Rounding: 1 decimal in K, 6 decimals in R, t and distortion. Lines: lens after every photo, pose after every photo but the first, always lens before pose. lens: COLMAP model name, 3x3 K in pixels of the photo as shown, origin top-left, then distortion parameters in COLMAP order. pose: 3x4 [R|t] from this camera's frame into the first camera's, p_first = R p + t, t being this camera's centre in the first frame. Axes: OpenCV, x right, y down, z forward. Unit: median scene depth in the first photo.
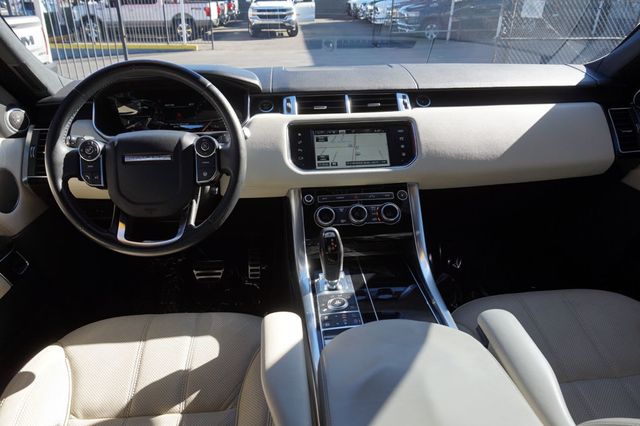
lens RADIAL K [[436.3, 0, 317.6], [0, 436.3, 213.6], [0, 0, 1]] dist [-0.034474, 0.023549]
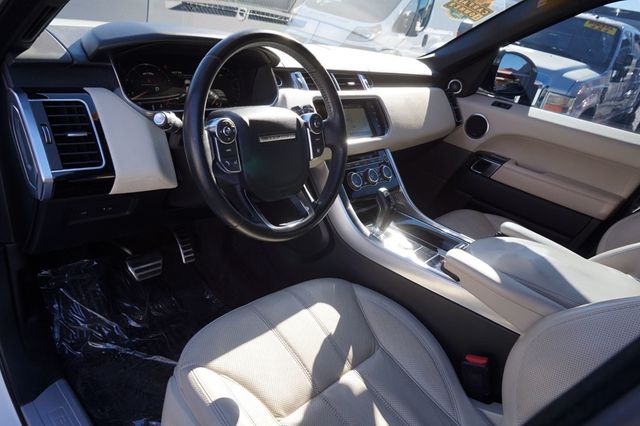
lens RADIAL K [[436.3, 0, 309.3], [0, 436.3, 220.3], [0, 0, 1]] dist [-0.034474, 0.023549]
pose [[0.723943, -0.166597, 0.669442, -0.834153], [0.099407, 0.985467, 0.137743, -0.061089], [-0.682660, -0.033171, 0.729983, 0.212865]]
